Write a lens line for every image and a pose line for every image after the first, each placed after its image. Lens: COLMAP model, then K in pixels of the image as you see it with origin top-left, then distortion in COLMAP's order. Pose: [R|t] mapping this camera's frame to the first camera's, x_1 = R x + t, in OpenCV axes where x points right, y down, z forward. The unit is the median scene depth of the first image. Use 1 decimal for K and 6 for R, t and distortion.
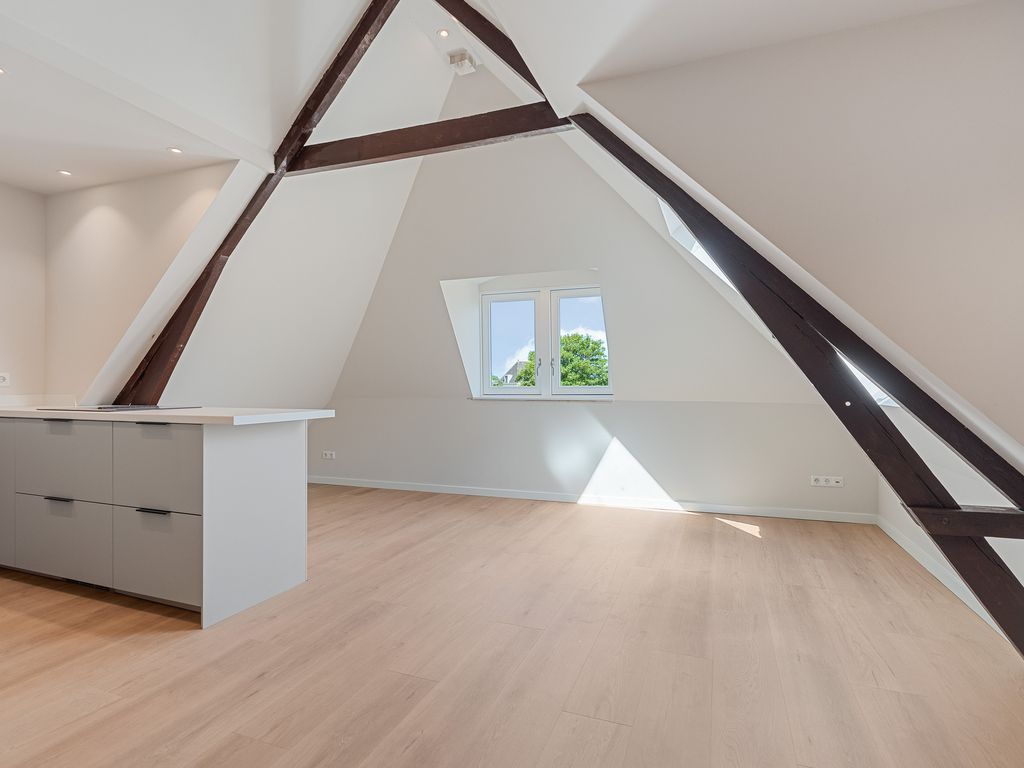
lens RADIAL K [[535.4, 0, 512.3], [0, 535.4, 395.6], [0, 0, 1]] dist [0.001087, -0.000689]
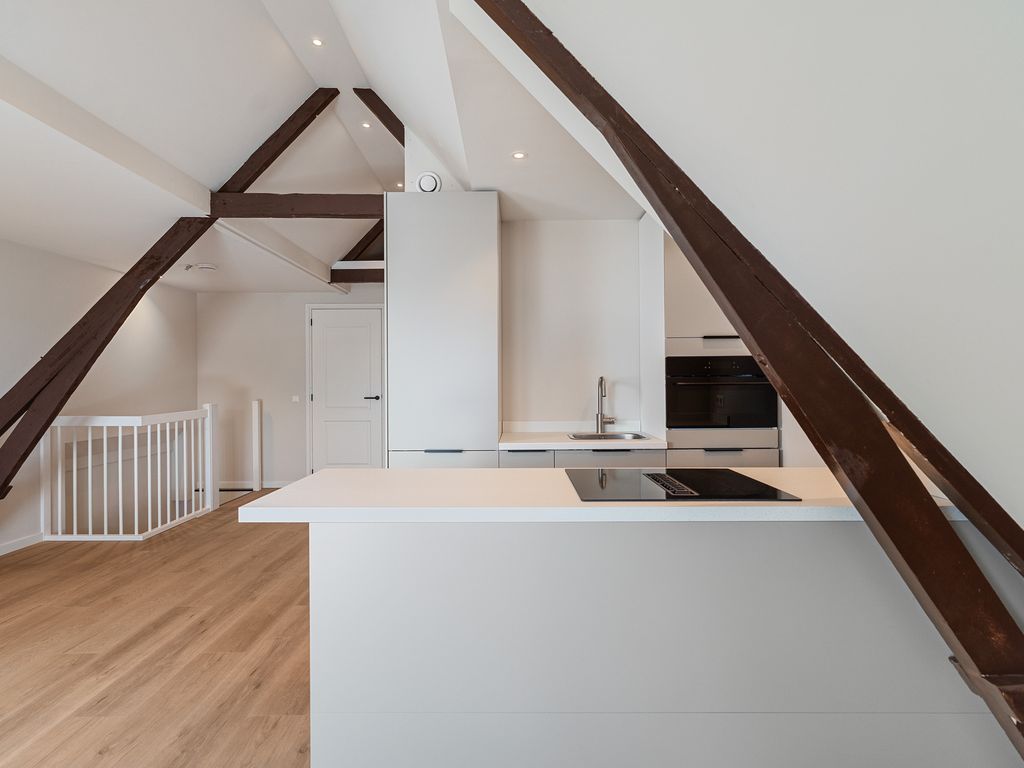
lens RADIAL K [[537.0, 0, 512.0], [0, 537.0, 384.0], [0, 0, 1]] dist [0.000621, 0.000839]
pose [[-0.932492, 0.005600, -0.361148, -0.347418], [-0.003834, 0.999670, 0.025398, -0.090031], [0.361171, 0.025068, -0.932163, 1.379849]]
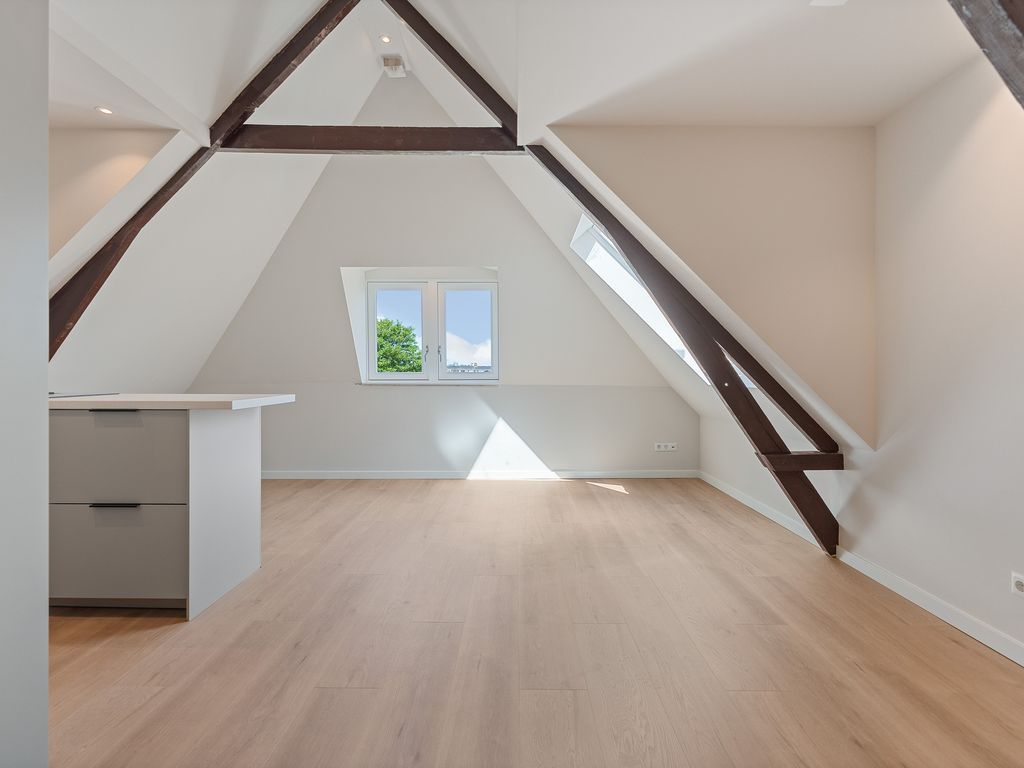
lens RADIAL K [[537.0, 0, 512.0], [0, 537.0, 384.0], [0, 0, 1]] dist [0.000621, 0.000839]
pose [[0.934493, -0.005746, 0.355935, -0.275198], [0.004483, 0.999980, 0.004372, 0.003939], [-0.355954, -0.002489, 0.934500, -0.084144]]
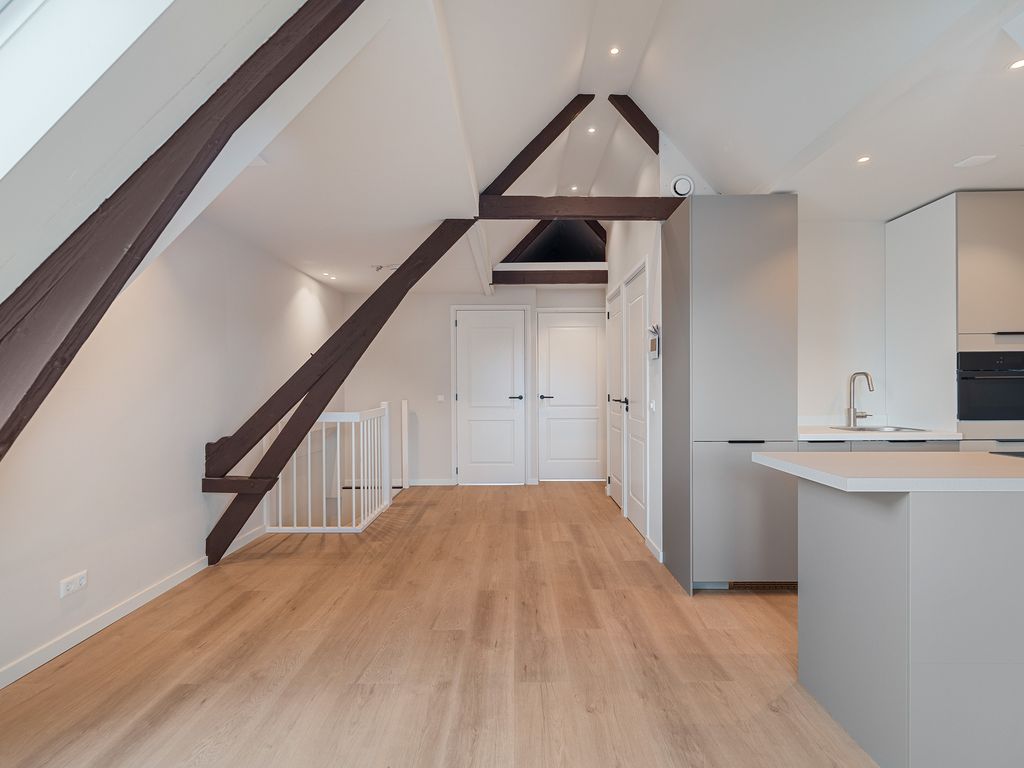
lens RADIAL K [[538.9, 0, 514.1], [0, 538.9, 391.3], [0, 0, 1]] dist [-0.001569, 0.000462]
pose [[-0.932226, 0.006722, -0.361815, 0.163377], [-0.004139, 0.999564, 0.029234, -0.068848], [0.361853, 0.028750, -0.931792, 1.234635]]
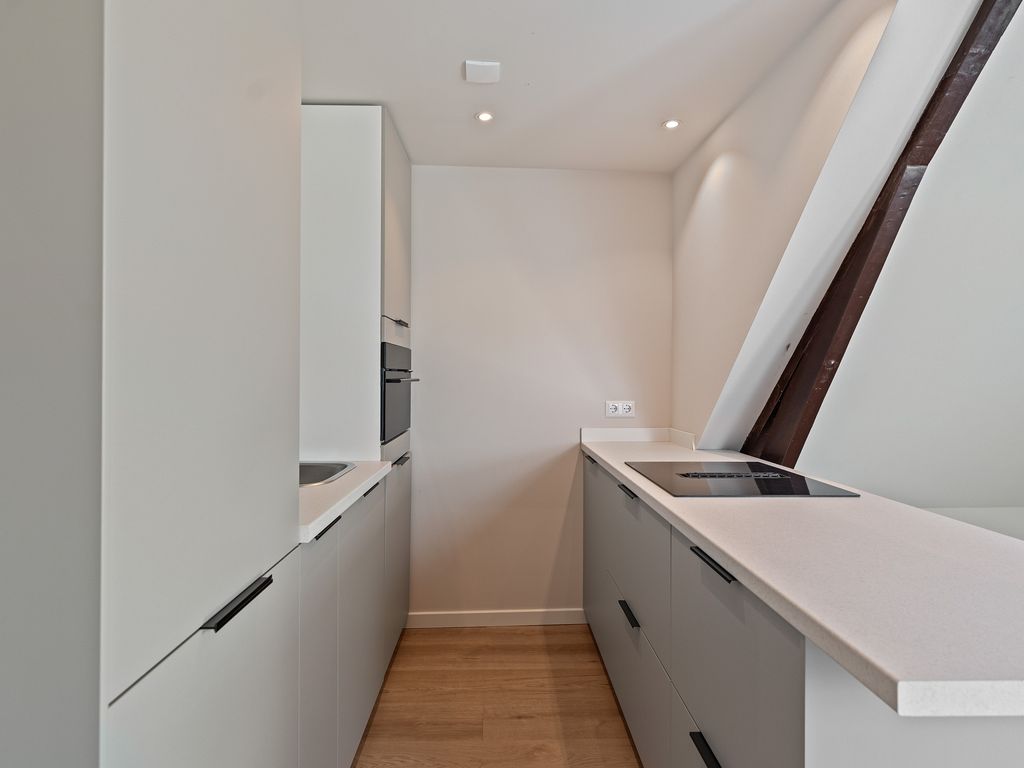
lens RADIAL K [[544.0, 0, 532.8], [0, 544.0, 381.9], [0, 0, 1]] dist [-0.012847, -0.000143]
pose [[0.428500, 0.003821, -0.903534, -0.261197], [-0.021143, 0.999760, -0.005799, -0.066143], [0.903294, 0.021589, 0.428478, 0.514086]]
